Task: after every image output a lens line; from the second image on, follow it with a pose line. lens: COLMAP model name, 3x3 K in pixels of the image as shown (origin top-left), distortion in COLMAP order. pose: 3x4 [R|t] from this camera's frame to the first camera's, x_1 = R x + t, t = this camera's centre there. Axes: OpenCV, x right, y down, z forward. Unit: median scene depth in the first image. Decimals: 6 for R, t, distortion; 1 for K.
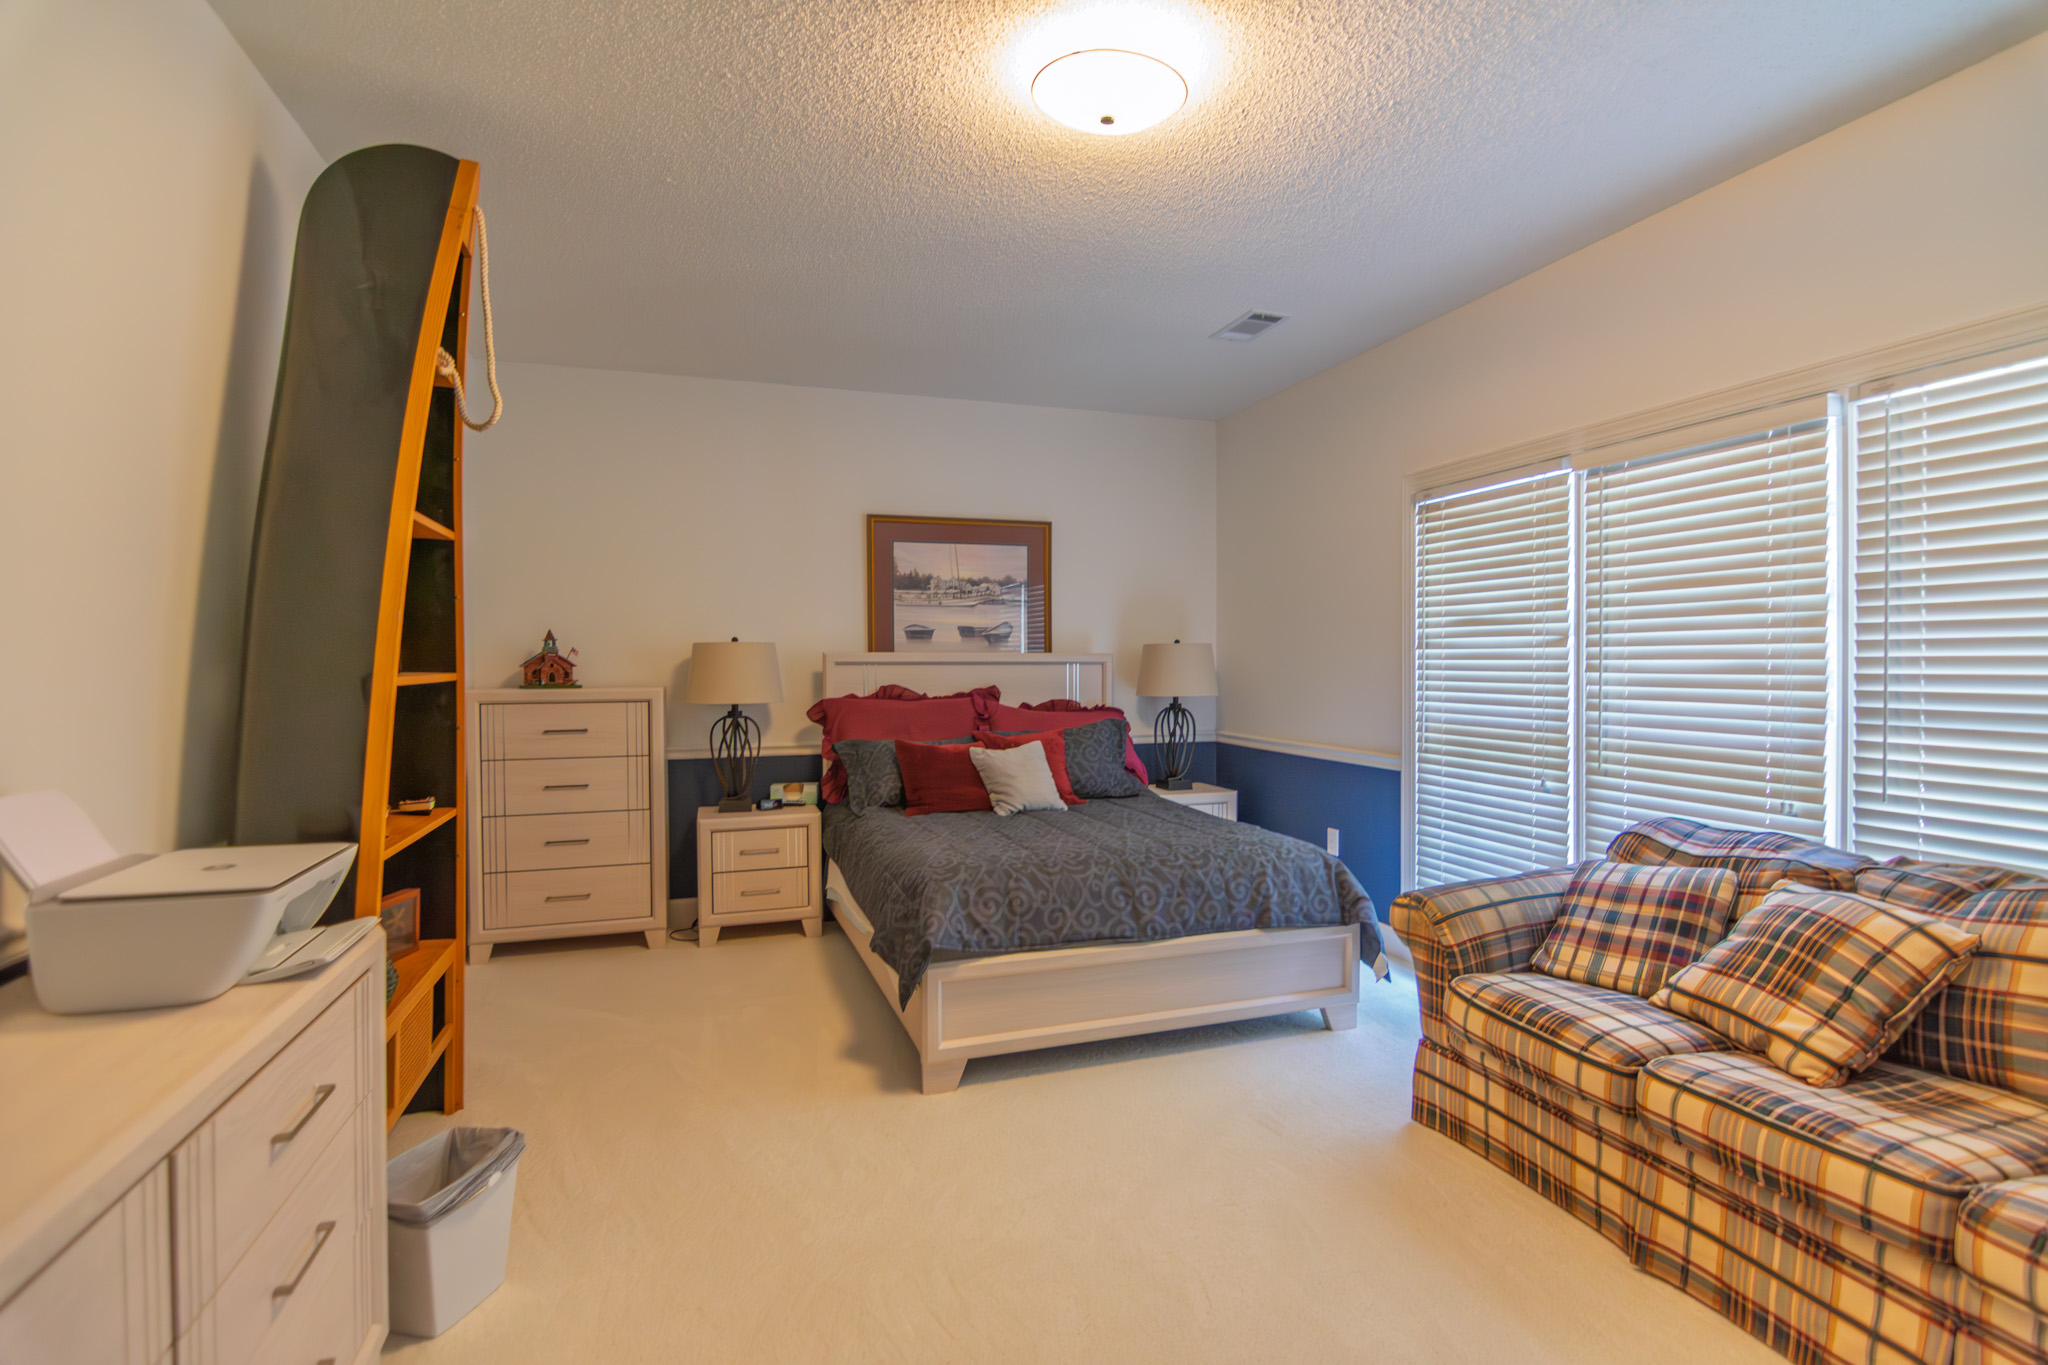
lens RADIAL K [[978.7, 0, 1032.3], [0, 978.7, 677.2], [0, 0, 1]] dist [-0.008463, -0.004743]
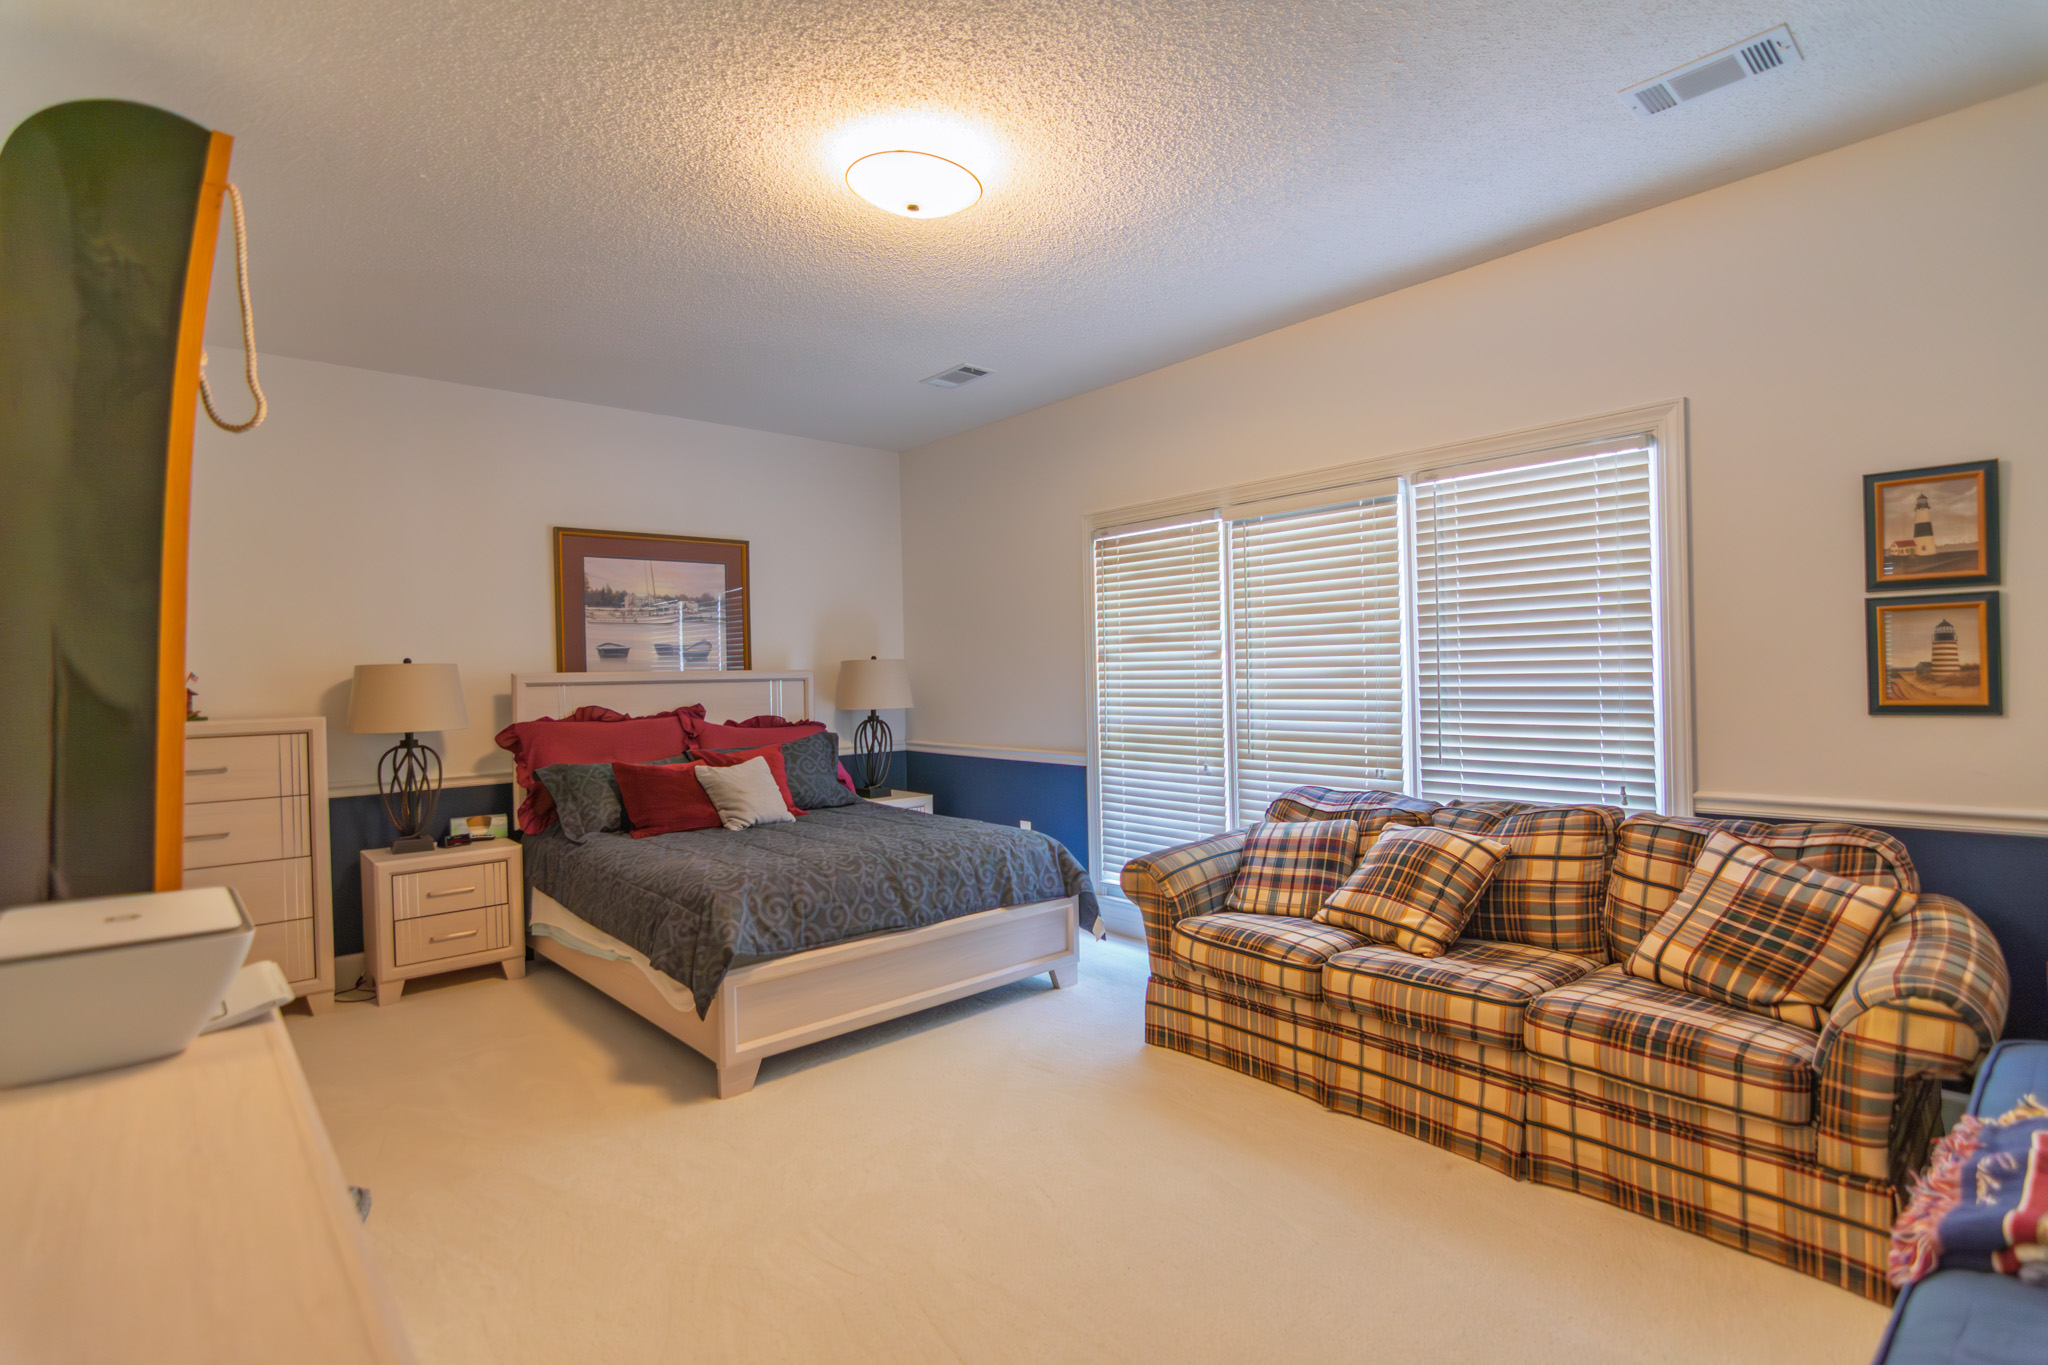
lens RADIAL K [[978.7, 0, 1032.3], [0, 978.7, 677.2], [0, 0, 1]] dist [-0.008463, -0.004743]
pose [[0.920370, -0.018319, 0.390618, -0.194983], [0.024344, 0.999649, -0.010479, -0.000006], [-0.390289, 0.019154, 0.920493, -0.082297]]
